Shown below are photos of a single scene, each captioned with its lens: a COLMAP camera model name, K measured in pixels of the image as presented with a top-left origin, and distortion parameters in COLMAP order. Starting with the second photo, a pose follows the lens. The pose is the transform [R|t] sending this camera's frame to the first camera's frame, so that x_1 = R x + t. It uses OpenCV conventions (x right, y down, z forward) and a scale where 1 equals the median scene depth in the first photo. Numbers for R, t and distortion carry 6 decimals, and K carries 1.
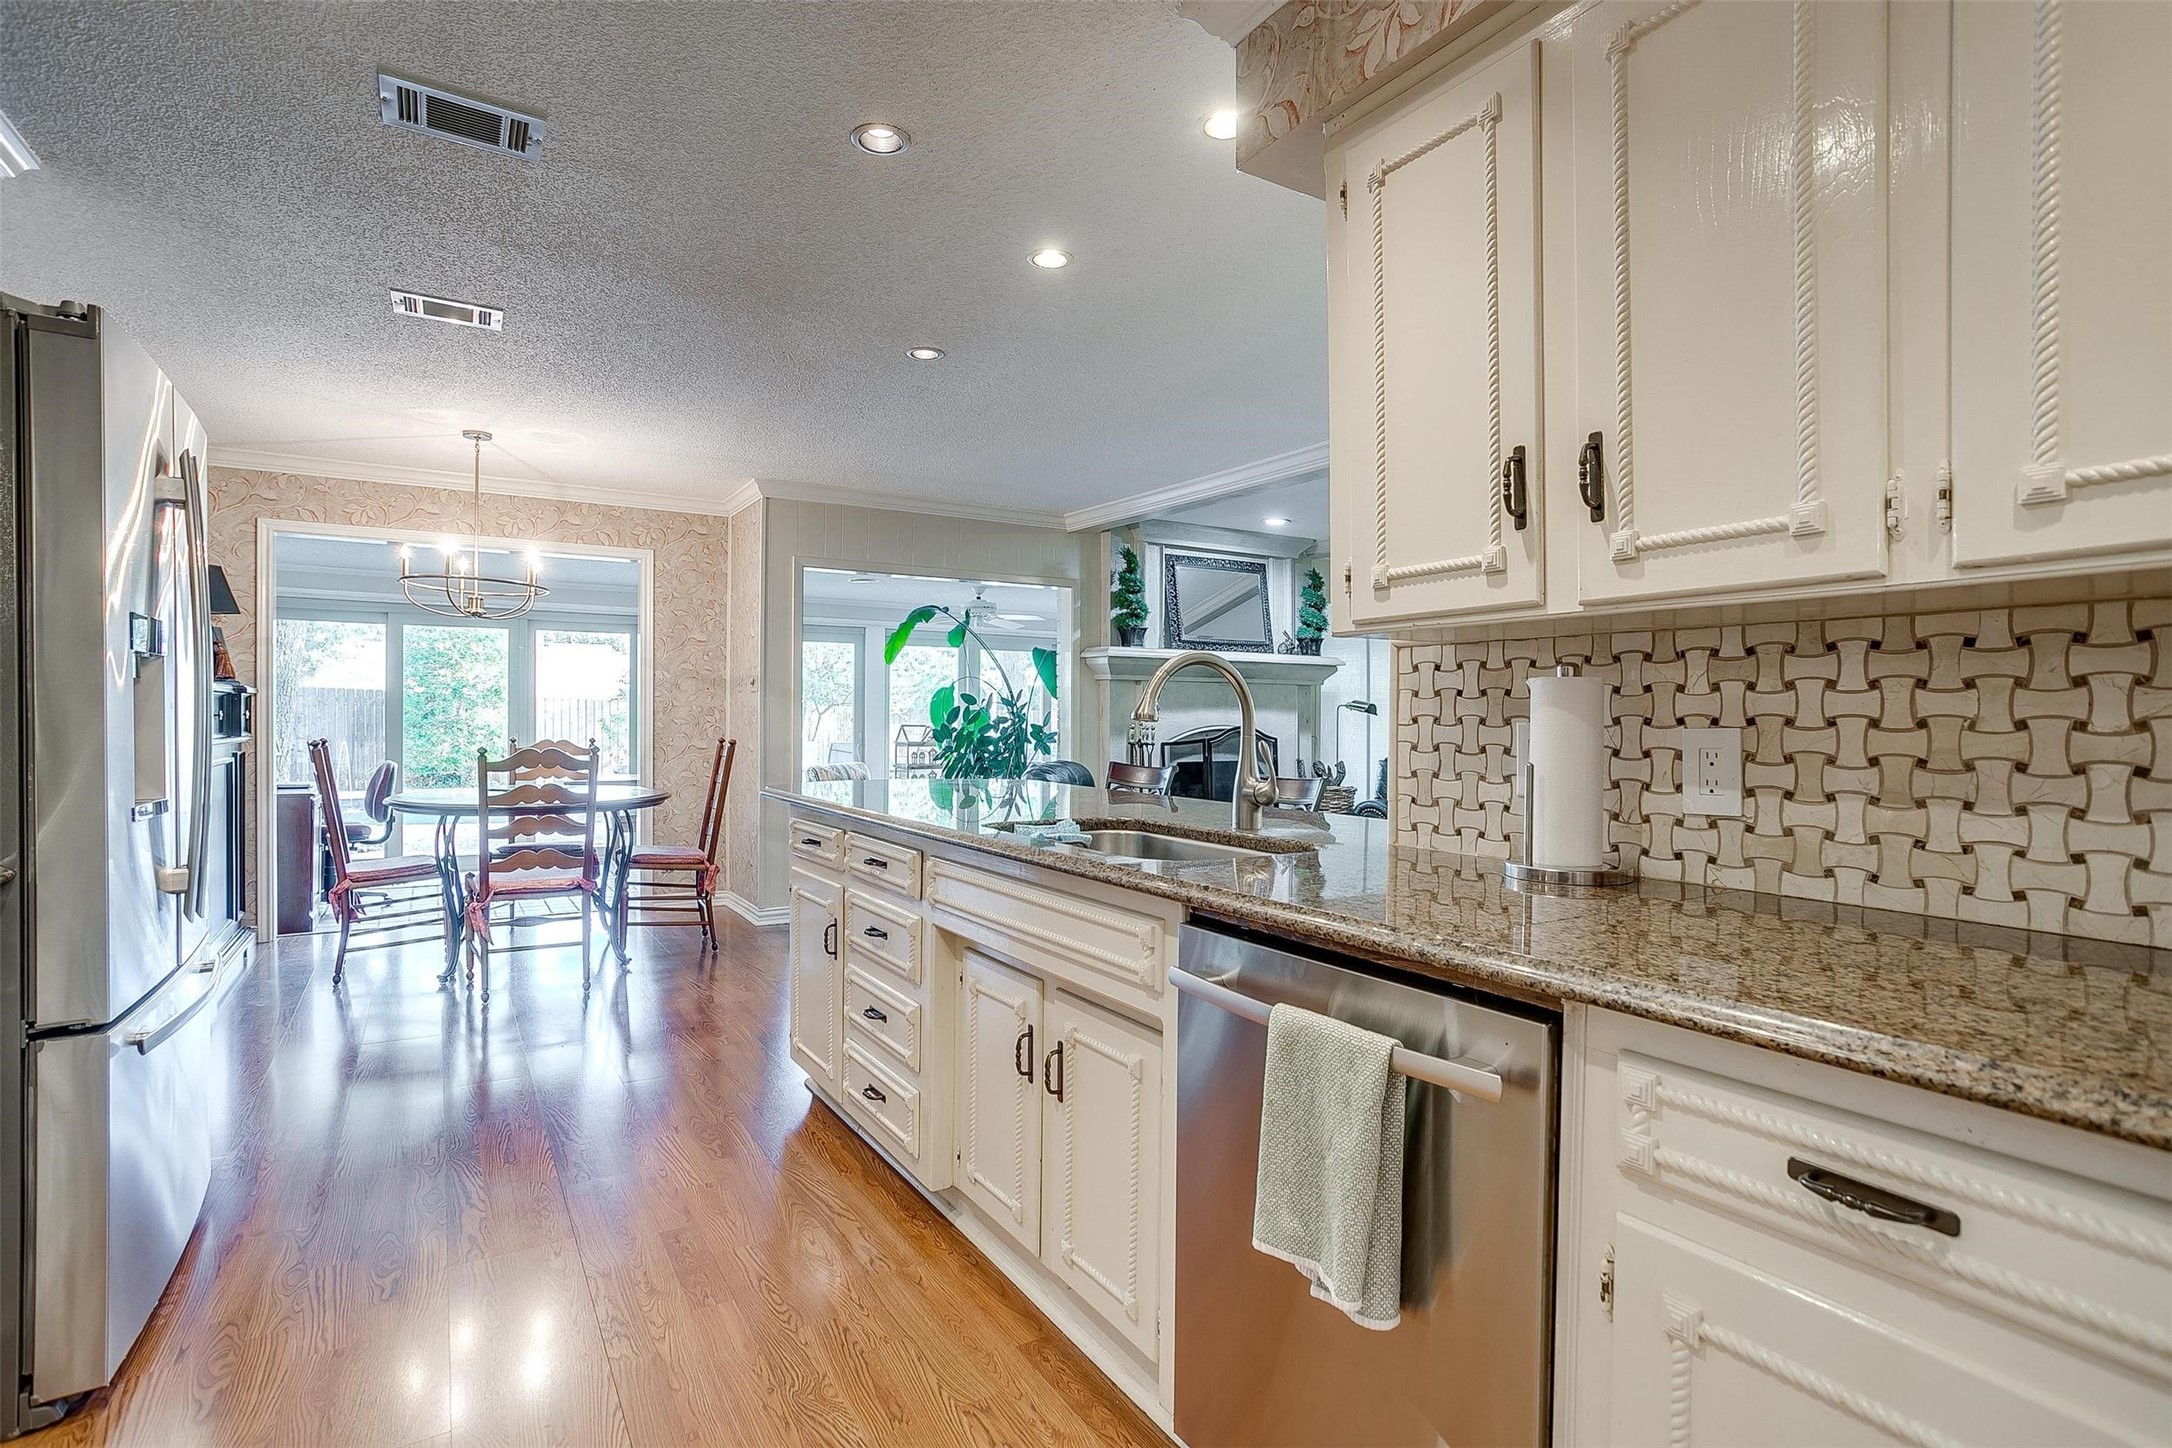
lens RADIAL K [[1068.5, 0, 1119.9], [0, 1068.5, 721.8], [0, 0, 1]] dist [-0.037514, 0.020570]
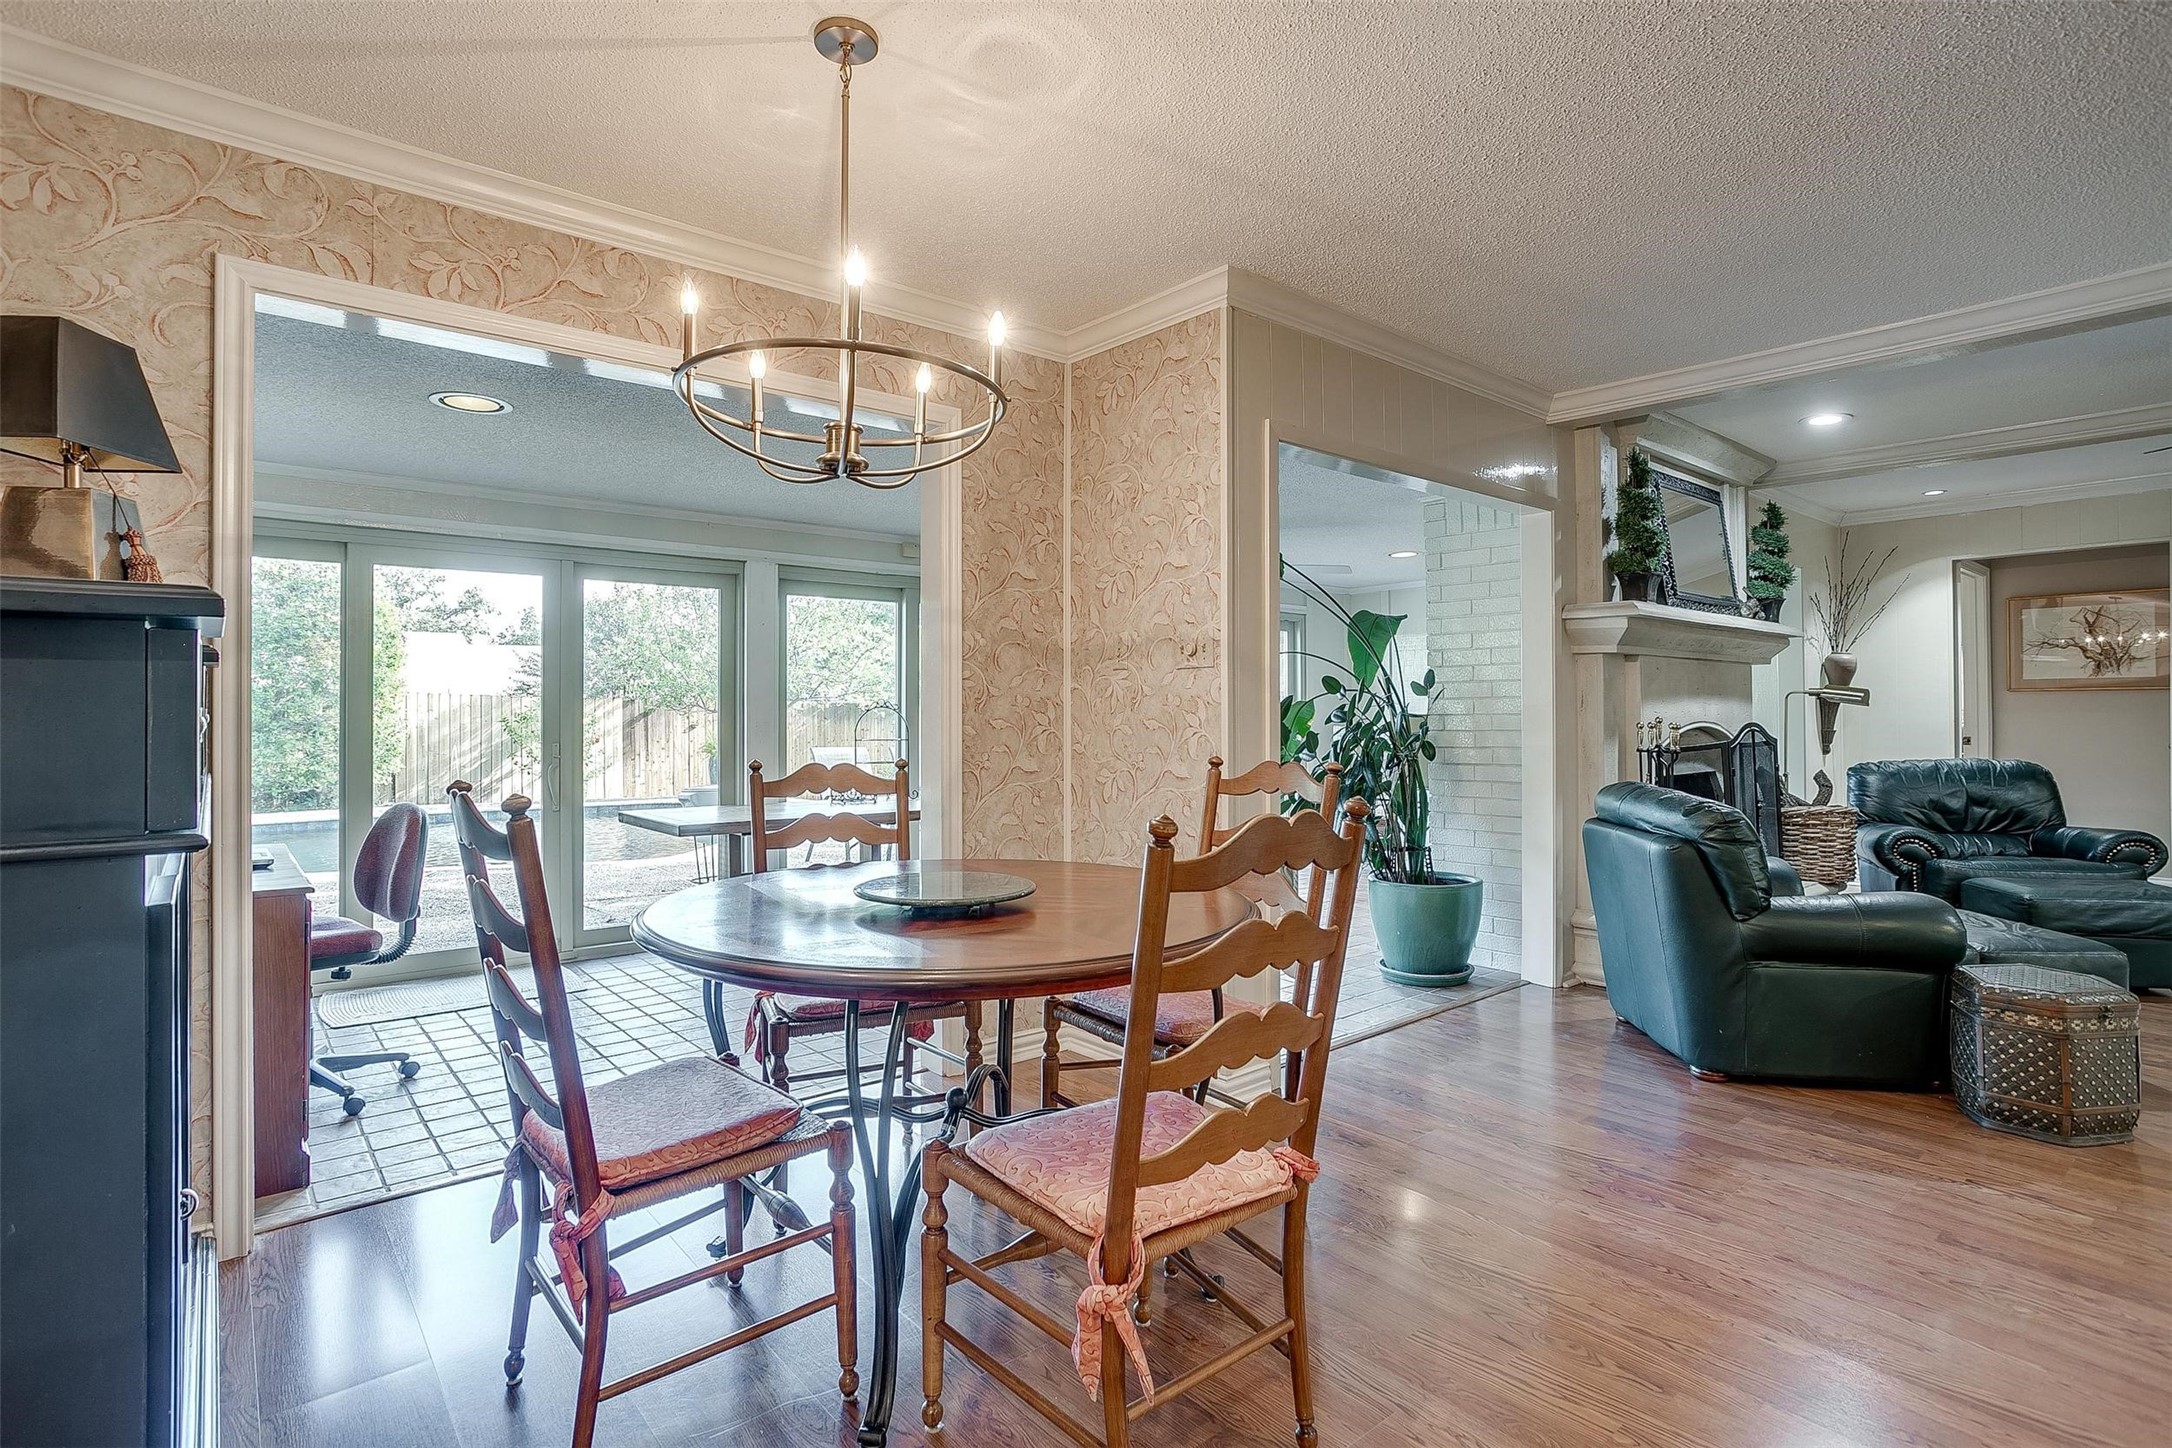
lens RADIAL K [[1068.5, 0, 1109.3], [0, 1068.5, 705.6], [0, 0, 1]] dist [-0.037514, 0.020570]
pose [[0.991825, -0.006920, 0.127421, -0.426959], [0.008194, 0.999921, -0.009480, -0.003909], [-0.127345, 0.010446, 0.991803, 0.441449]]
